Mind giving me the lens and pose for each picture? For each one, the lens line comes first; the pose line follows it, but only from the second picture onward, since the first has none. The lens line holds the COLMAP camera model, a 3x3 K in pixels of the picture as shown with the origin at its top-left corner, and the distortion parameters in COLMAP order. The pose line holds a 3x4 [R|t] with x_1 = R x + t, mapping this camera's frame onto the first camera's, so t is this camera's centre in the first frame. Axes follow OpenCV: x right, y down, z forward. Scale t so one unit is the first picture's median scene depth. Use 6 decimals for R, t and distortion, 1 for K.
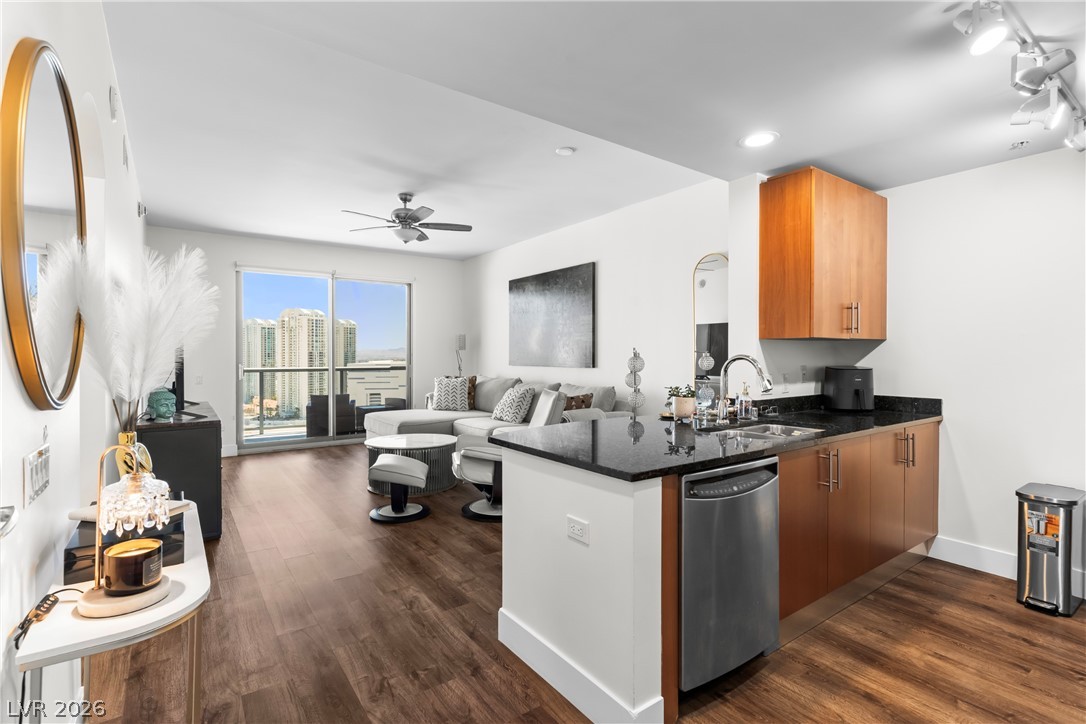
lens RADIAL K [[516.4, 0, 539.4], [0, 516.4, 355.7], [0, 0, 1]] dist [-0.000825, 0.001455]
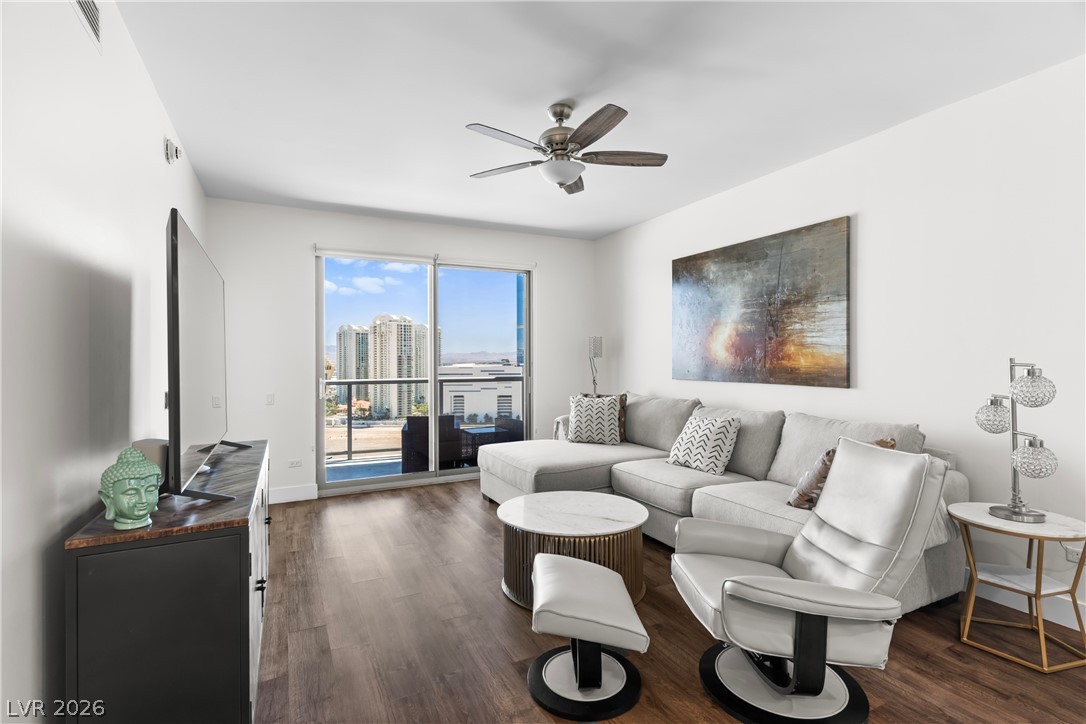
lens RADIAL K [[516.4, 0, 533.0], [0, 516.4, 354.2], [0, 0, 1]] dist [-0.000825, 0.001455]
pose [[0.986601, -0.003984, -0.163101, -0.138952], [0.002589, 0.999958, -0.008762, -0.010426], [0.163129, 0.008223, 0.986571, 0.283598]]
